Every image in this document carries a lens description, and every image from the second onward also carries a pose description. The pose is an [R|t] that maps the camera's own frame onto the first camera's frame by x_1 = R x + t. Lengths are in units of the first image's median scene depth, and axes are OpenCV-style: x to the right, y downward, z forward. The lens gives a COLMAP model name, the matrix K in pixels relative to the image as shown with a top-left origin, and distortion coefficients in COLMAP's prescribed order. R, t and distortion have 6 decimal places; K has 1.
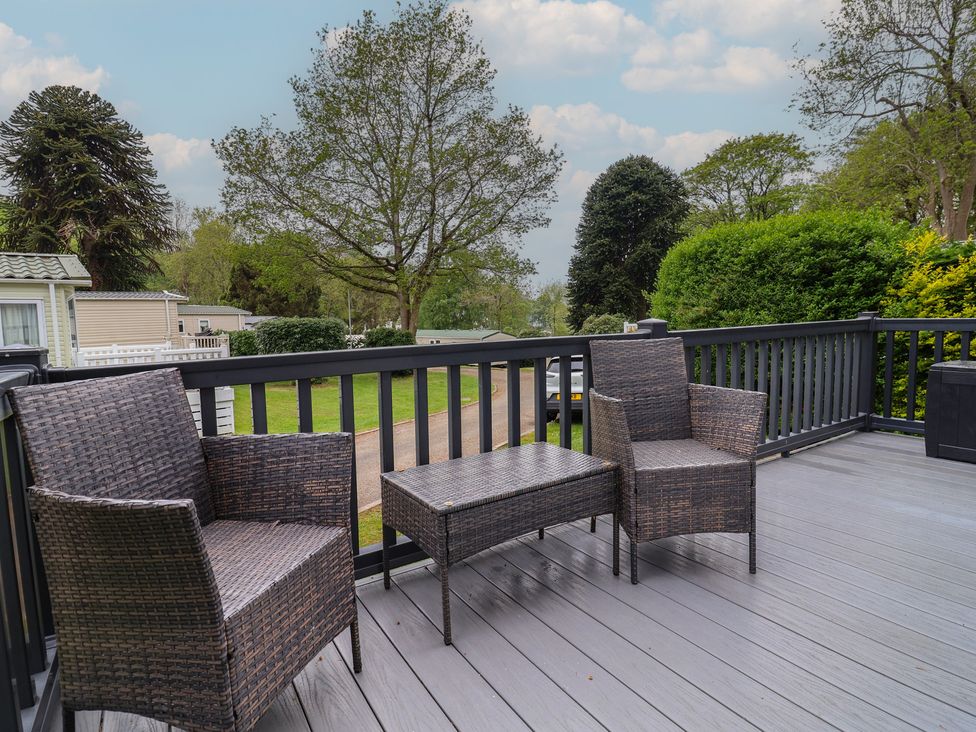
lens RADIAL K [[518.1, 0, 489.4], [0, 518.1, 362.7], [0, 0, 1]] dist [0.004568, -0.017271]
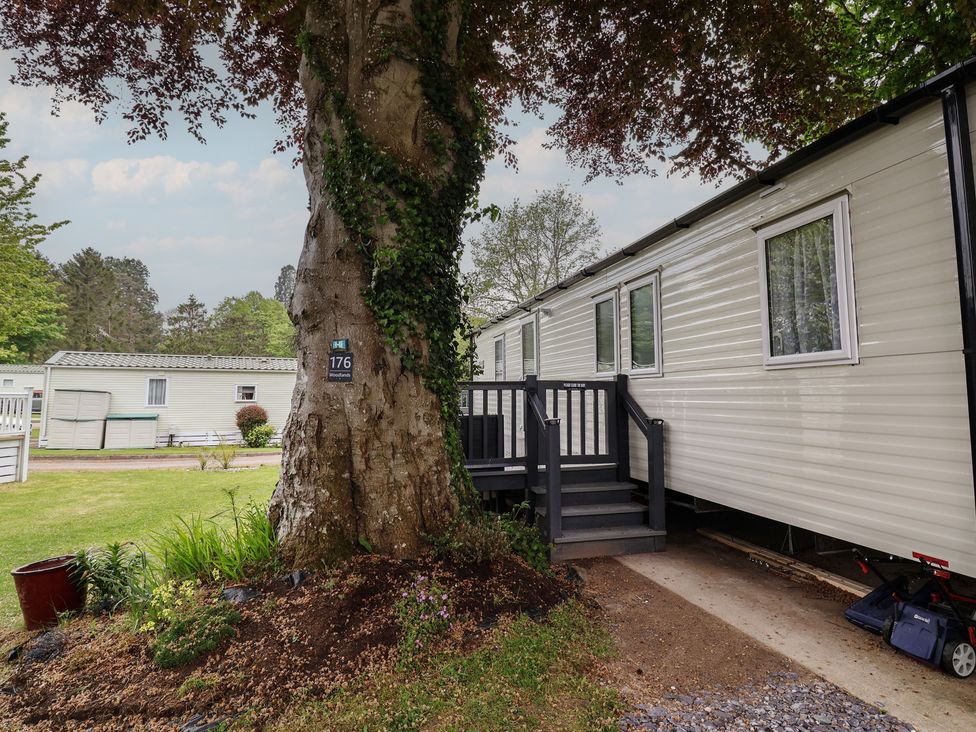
lens RADIAL K [[561.7, 0, 488.0], [0, 561.7, 366.0], [0, 0, 1]] dist [-0.004077, -0.026786]
pose [[0.941360, 0.002914, -0.337391, 0.172252], [-0.050705, 0.989828, -0.132925, 0.037517], [0.333571, 0.142238, 0.931933, -0.363954]]
